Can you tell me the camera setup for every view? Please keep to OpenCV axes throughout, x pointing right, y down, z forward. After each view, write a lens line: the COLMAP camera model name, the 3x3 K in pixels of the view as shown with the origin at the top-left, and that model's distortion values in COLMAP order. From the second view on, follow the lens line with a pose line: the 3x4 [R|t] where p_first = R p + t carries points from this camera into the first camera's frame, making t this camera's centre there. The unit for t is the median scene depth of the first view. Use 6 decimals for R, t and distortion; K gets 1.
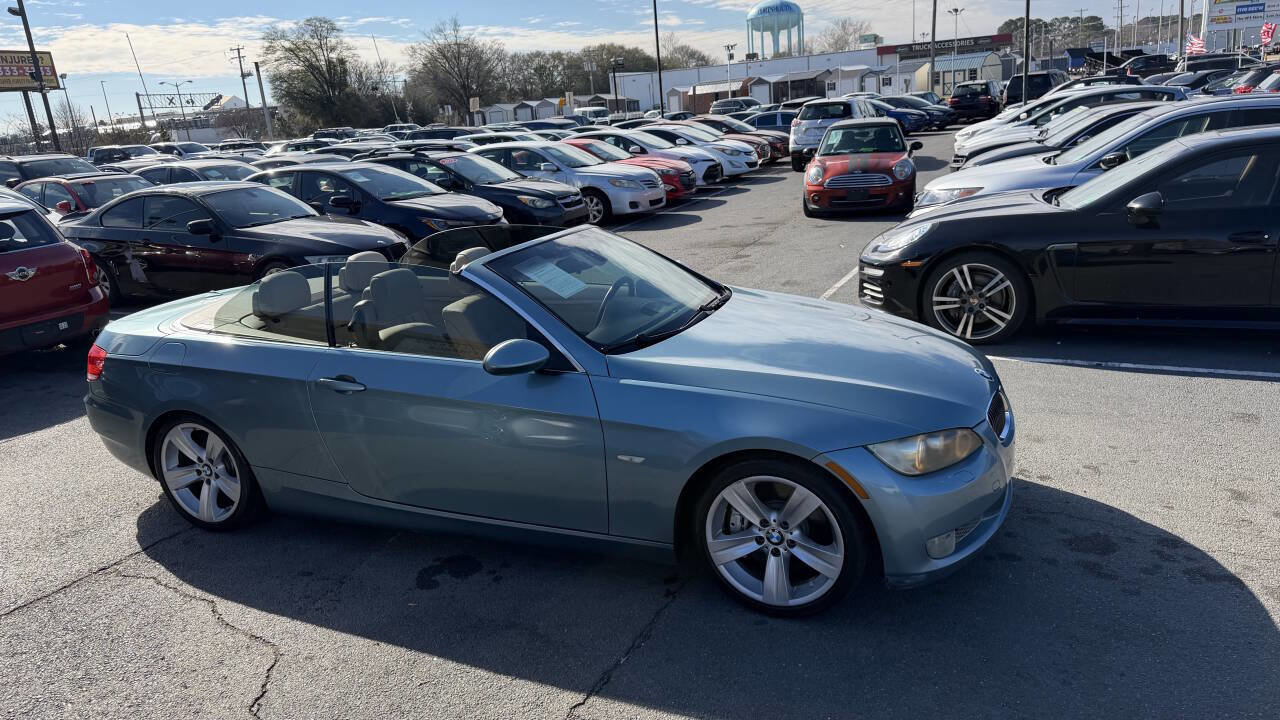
lens RADIAL K [[870.9, 0, 636.7], [0, 870.9, 384.0], [0, 0, 1]] dist [0.107544, -0.124099]
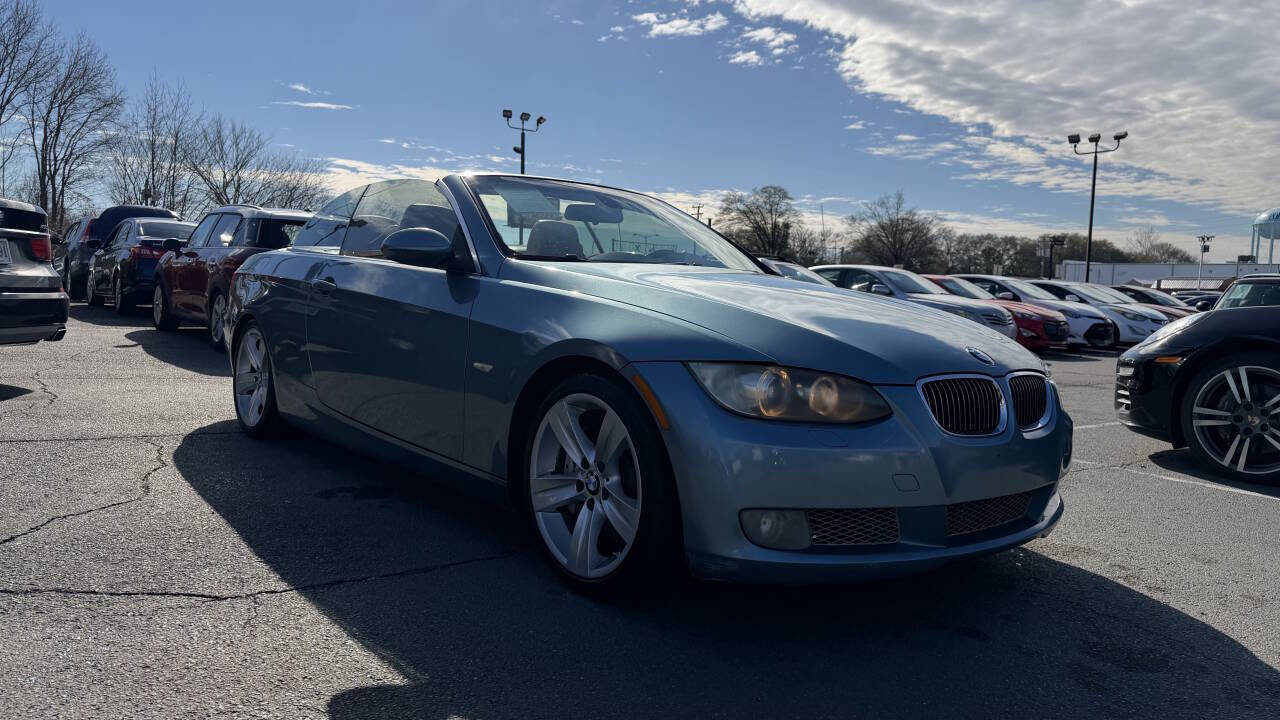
lens RADIAL K [[888.6, 0, 640.0], [0, 888.6, 360.0], [0, 0, 1]] dist [0.054975, -0.074186]
pose [[0.884567, 0.146171, -0.442917, 0.099398], [-0.236221, 0.959224, -0.155204, 0.034610], [0.402170, 0.241915, 0.883027, 0.057235]]
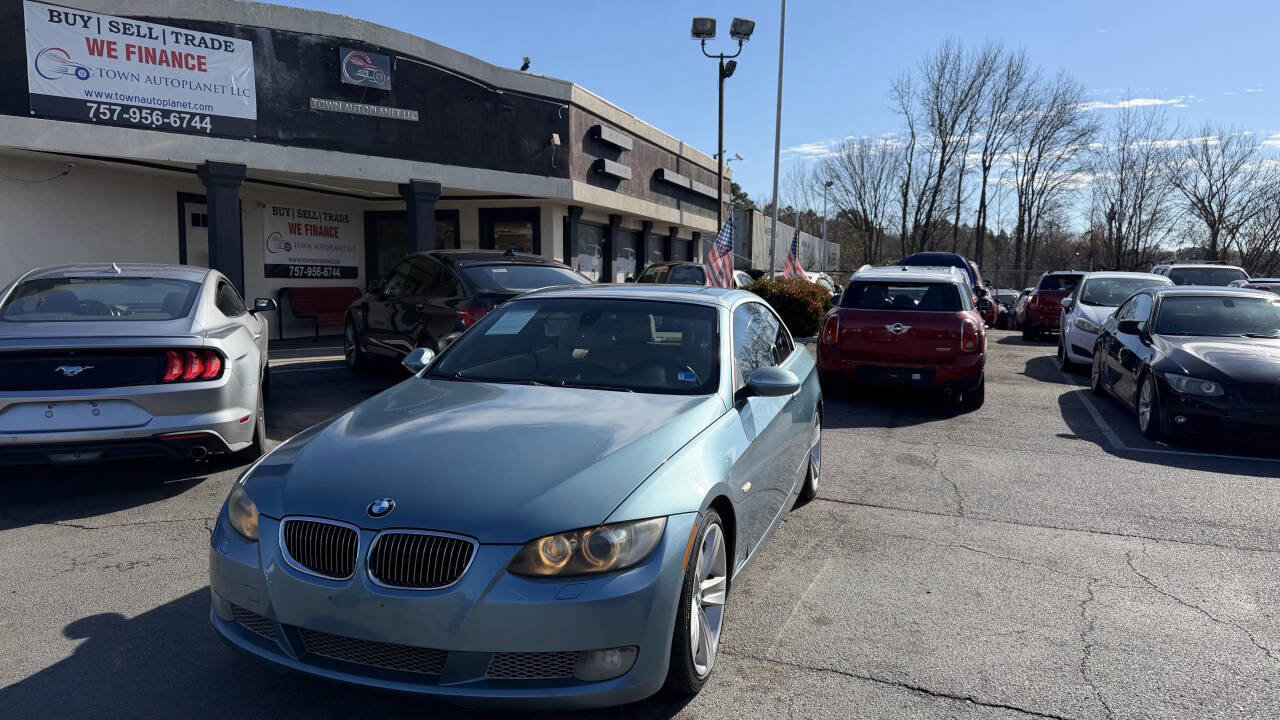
lens RADIAL K [[886.4, 0, 642.3], [0, 886.4, 368.2], [0, 0, 1]] dist [0.095743, -0.135810]
pose [[0.070460, 0.176795, -0.981722, 0.244358], [-0.313721, 0.938156, 0.146433, -0.063749], [0.946897, 0.297669, 0.121566, 0.224928]]
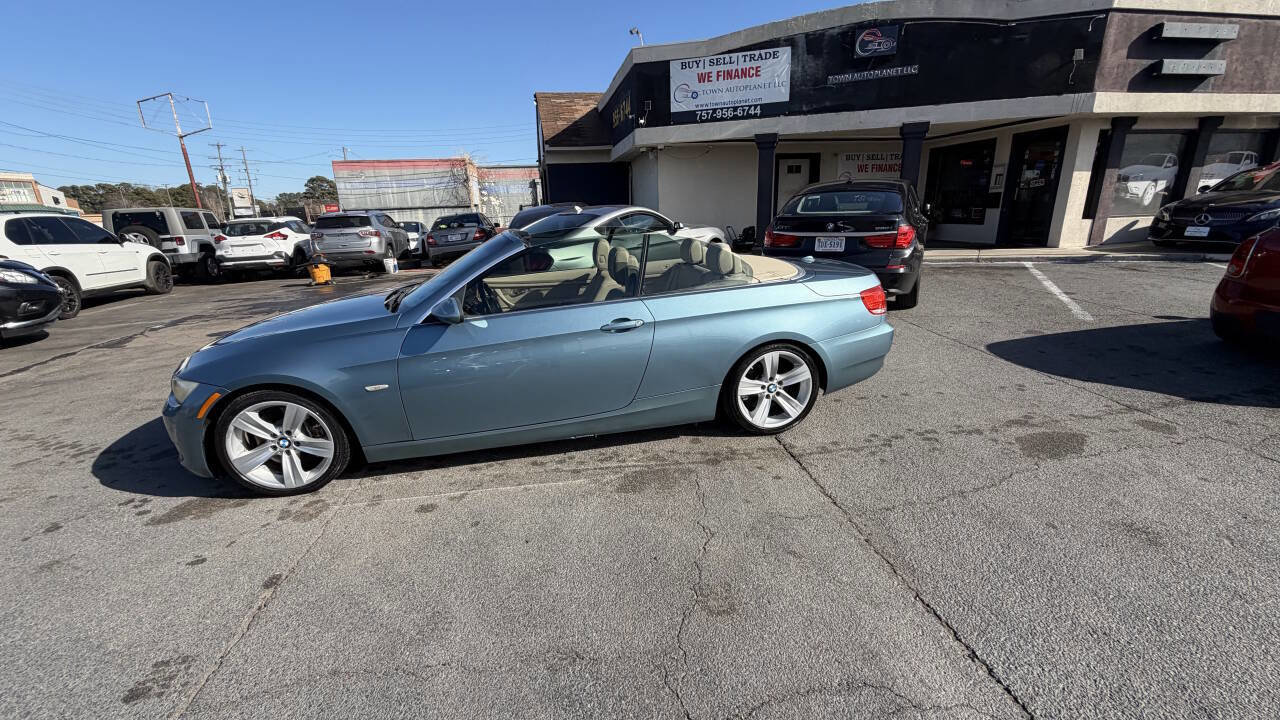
lens RADIAL K [[508.2, 0, 635.1], [0, 508.2, 360.0], [0, 0, 1]] dist [-0.002559, 0.000101]
pose [[-0.821840, 0.264421, -0.504640, 0.057303], [-0.072753, 0.829809, 0.553285, -0.114493], [0.565055, 0.491426, -0.662732, 0.426847]]
